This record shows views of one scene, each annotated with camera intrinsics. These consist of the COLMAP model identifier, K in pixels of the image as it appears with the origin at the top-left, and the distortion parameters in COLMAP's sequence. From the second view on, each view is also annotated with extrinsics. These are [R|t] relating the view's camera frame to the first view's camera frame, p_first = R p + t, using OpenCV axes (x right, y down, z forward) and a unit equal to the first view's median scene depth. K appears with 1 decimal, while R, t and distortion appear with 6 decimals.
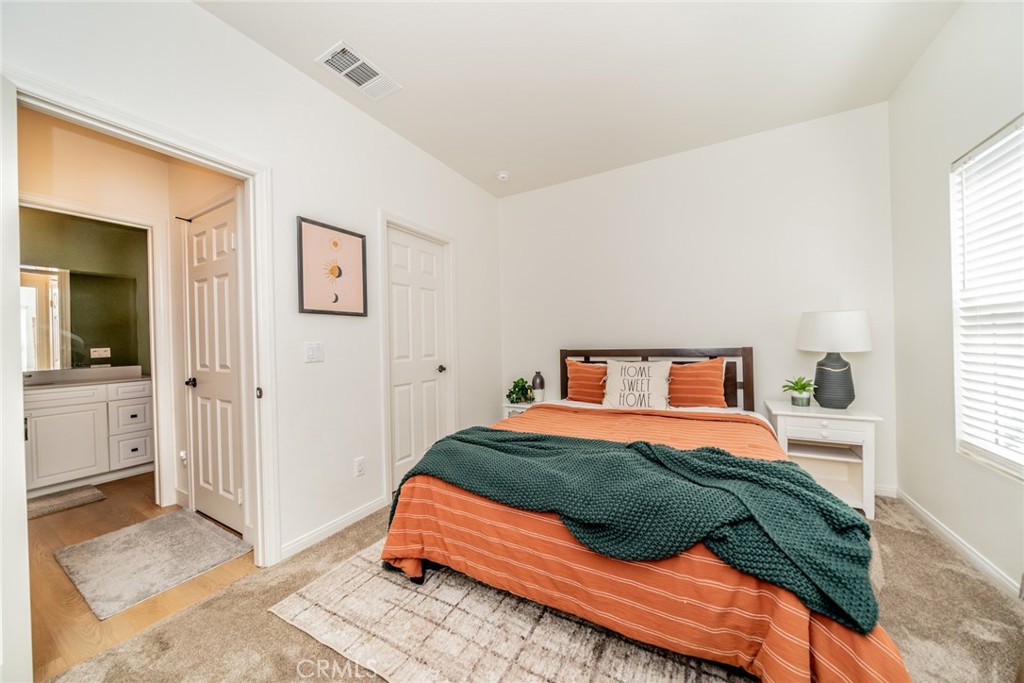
lens RADIAL K [[348.1, 0, 510.3], [0, 348.1, 342.0], [0, 0, 1]] dist [-0.008322, -0.000023]
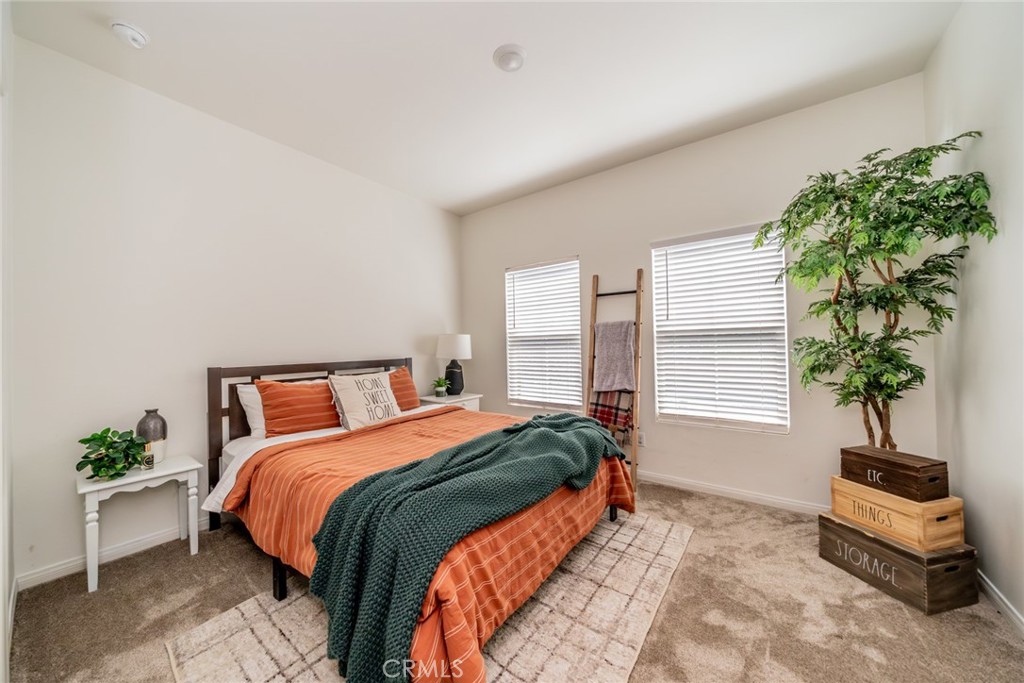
lens RADIAL K [[348.1, 0, 510.3], [0, 348.1, 342.0], [0, 0, 1]] dist [-0.008322, -0.000023]
pose [[0.116743, 0.035603, 0.992524, -0.632781], [0.018055, 0.999116, -0.037963, 0.012799], [-0.992998, 0.022352, 0.115997, 0.552757]]
